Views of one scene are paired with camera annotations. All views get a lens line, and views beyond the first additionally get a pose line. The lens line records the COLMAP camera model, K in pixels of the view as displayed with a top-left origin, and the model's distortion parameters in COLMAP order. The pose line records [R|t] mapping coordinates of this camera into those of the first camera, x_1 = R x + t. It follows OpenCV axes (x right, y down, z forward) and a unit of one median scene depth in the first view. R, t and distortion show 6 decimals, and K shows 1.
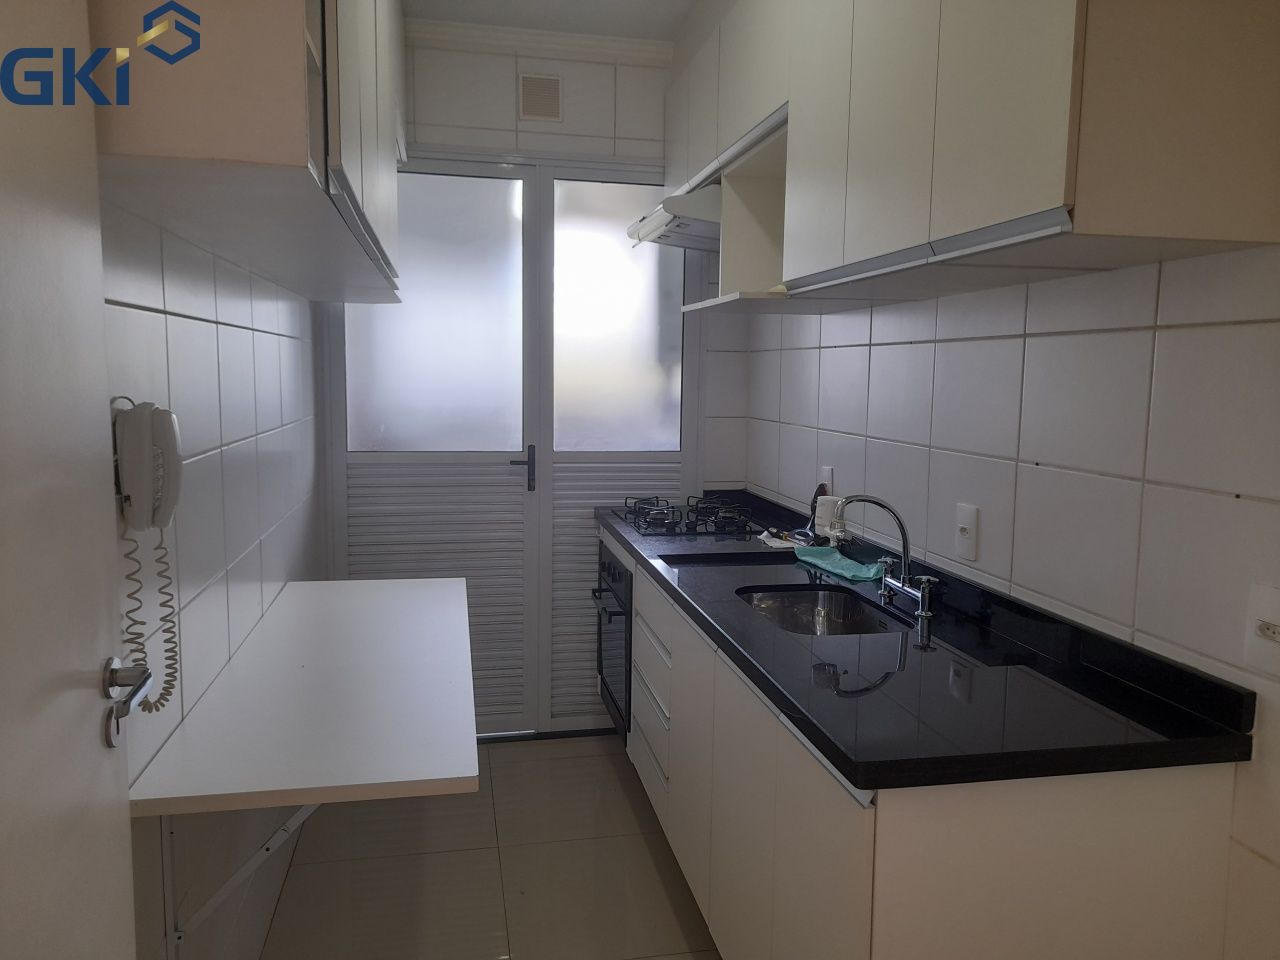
lens RADIAL K [[960.4, 0, 640.0], [0, 960.4, 480.0], [0, 0, 1]] dist [0.064355, -0.002469]
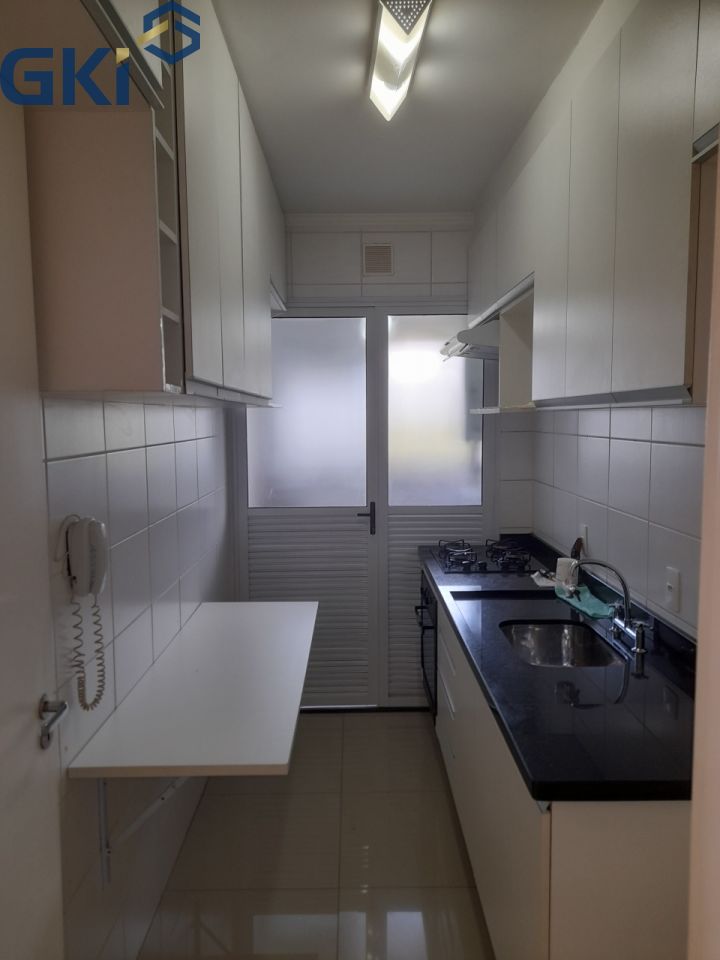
lens RADIAL K [[720.3, 0, 360.0], [0, 720.3, 480.0], [0, 0, 1]] dist [0.064355, -0.002469]
pose [[0.980682, -0.003651, -0.195576, 0.087269], [0.000937, 0.999902, -0.013967, -0.062312], [0.195608, 0.013514, 0.980589, -0.046807]]
